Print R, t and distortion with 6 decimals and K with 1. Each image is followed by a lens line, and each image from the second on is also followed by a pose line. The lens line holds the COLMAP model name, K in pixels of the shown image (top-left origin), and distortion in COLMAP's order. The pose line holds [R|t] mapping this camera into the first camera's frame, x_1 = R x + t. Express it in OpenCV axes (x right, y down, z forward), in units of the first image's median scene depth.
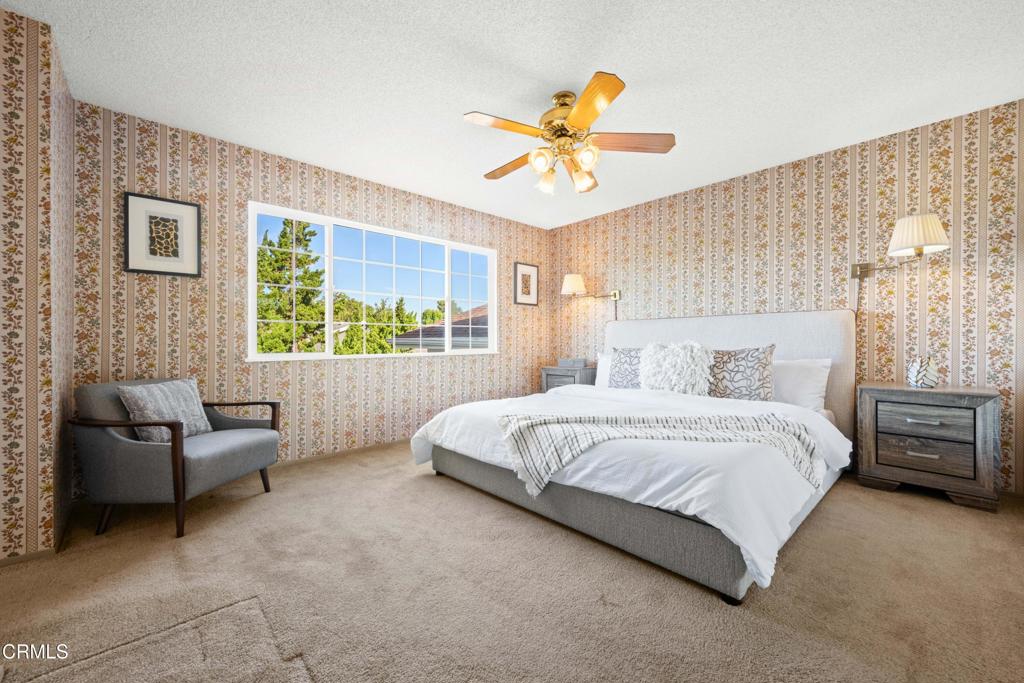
lens RADIAL K [[403.8, 0, 518.8], [0, 403.8, 342.0], [0, 0, 1]] dist [0.002723, 0.000584]
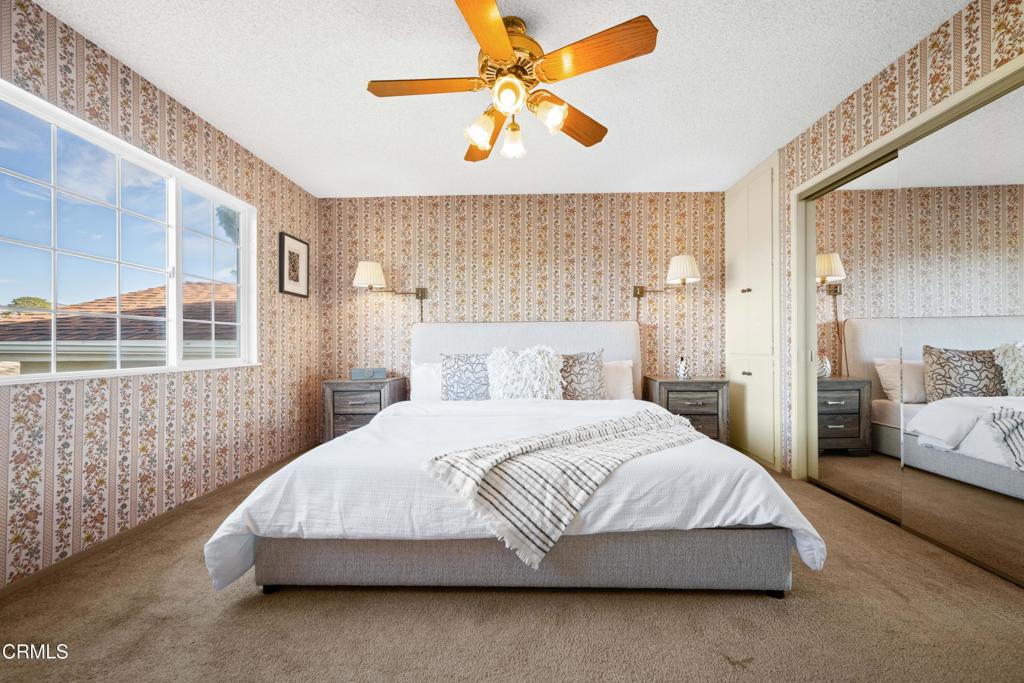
lens RADIAL K [[403.8, 0, 518.8], [0, 403.8, 342.0], [0, 0, 1]] dist [0.002723, 0.000584]
pose [[0.705502, 0.006276, 0.708680, -0.293514], [0.003600, 0.999916, -0.012439, 0.000489], [-0.708699, 0.011327, 0.705420, 0.313835]]
